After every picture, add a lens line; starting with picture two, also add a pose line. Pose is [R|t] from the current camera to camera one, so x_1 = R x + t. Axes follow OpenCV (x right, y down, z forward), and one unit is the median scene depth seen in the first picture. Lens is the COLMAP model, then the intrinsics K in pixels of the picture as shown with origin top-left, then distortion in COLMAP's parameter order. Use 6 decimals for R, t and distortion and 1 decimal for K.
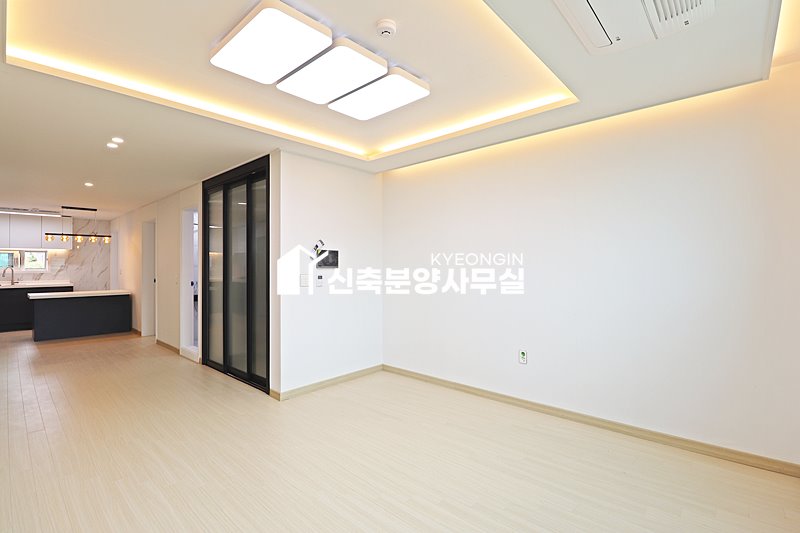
lens RADIAL K [[371.4, 0, 397.6], [0, 371.4, 259.5], [0, 0, 1]] dist [-0.002746, -0.000428]
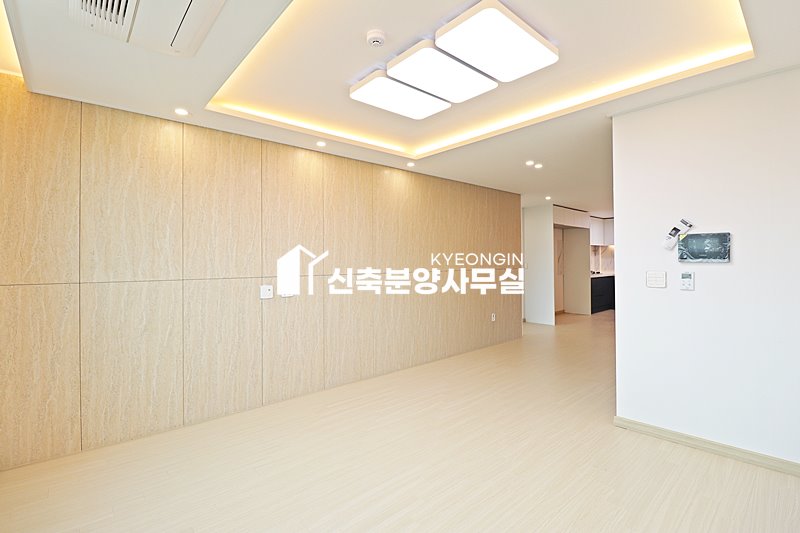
lens RADIAL K [[371.4, 0, 397.6], [0, 371.4, 259.5], [0, 0, 1]] dist [-0.002746, -0.000428]
pose [[-0.098483, -0.001289, -0.995138, 0.278025], [0.029314, 0.999561, -0.004195, 0.003216], [0.994707, -0.029584, -0.098402, 0.314691]]
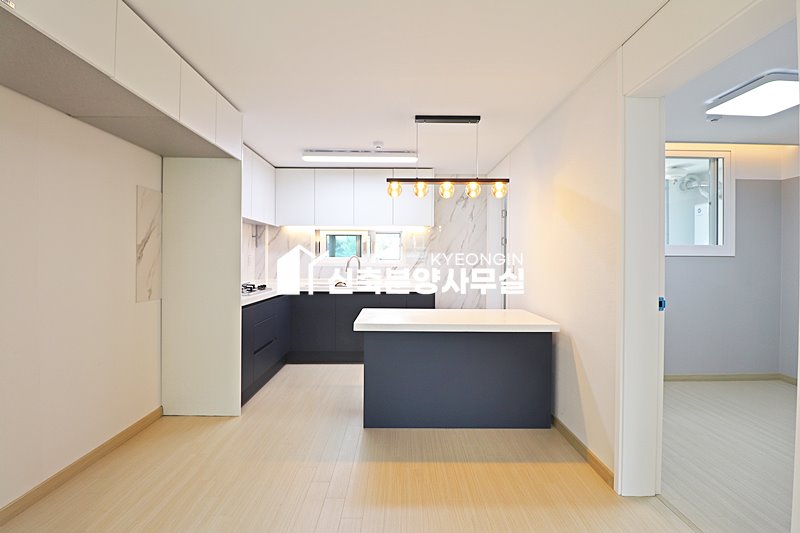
lens RADIAL K [[371.4, 0, 397.6], [0, 371.4, 259.5], [0, 0, 1]] dist [-0.002746, -0.000428]
pose [[0.685897, 0.012466, -0.727591, -0.593539], [0.000421, 0.999846, 0.017528, 0.015499], [0.727698, -0.012328, 0.685787, 0.673544]]
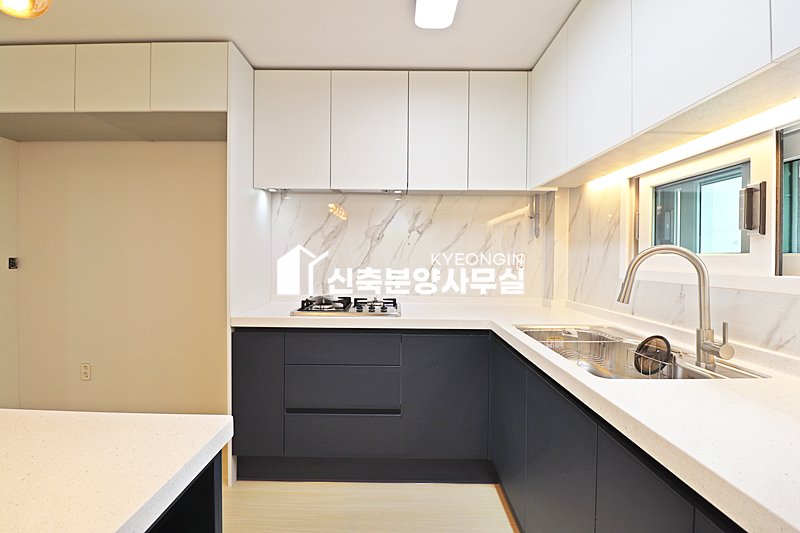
lens RADIAL K [[371.4, 0, 397.6], [0, 371.4, 259.5], [0, 0, 1]] dist [-0.002746, -0.000428]
pose [[-0.739053, 0.001466, -0.673646, -0.913230], [0.005154, 0.999981, -0.003478, 0.027310], [0.673628, -0.006043, -0.739046, 1.116470]]
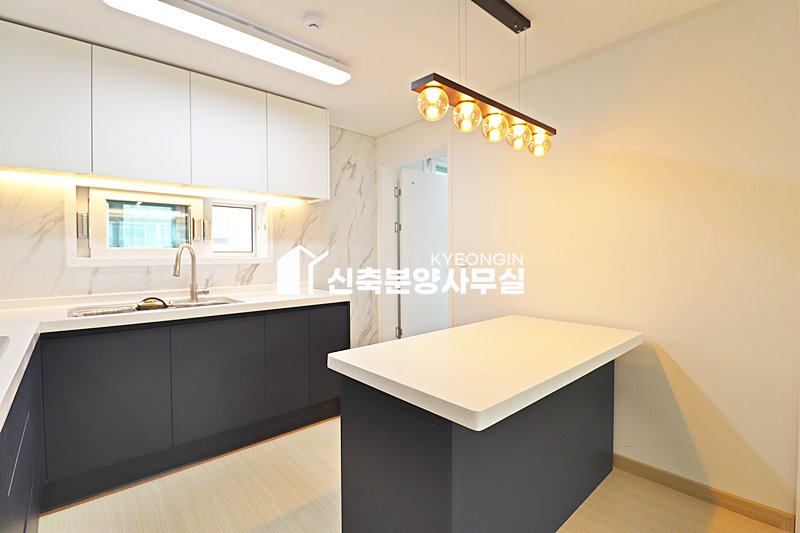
lens RADIAL K [[363.2, 0, 400.0], [0, 363.2, 266.5], [0, 0, 1]] dist [-0.026496, -0.000174]
pose [[0.995743, 0.008595, -0.091776, -0.901631], [-0.004069, 0.998771, 0.049395, 0.024145], [0.092088, -0.048812, 0.994554, 0.759989]]
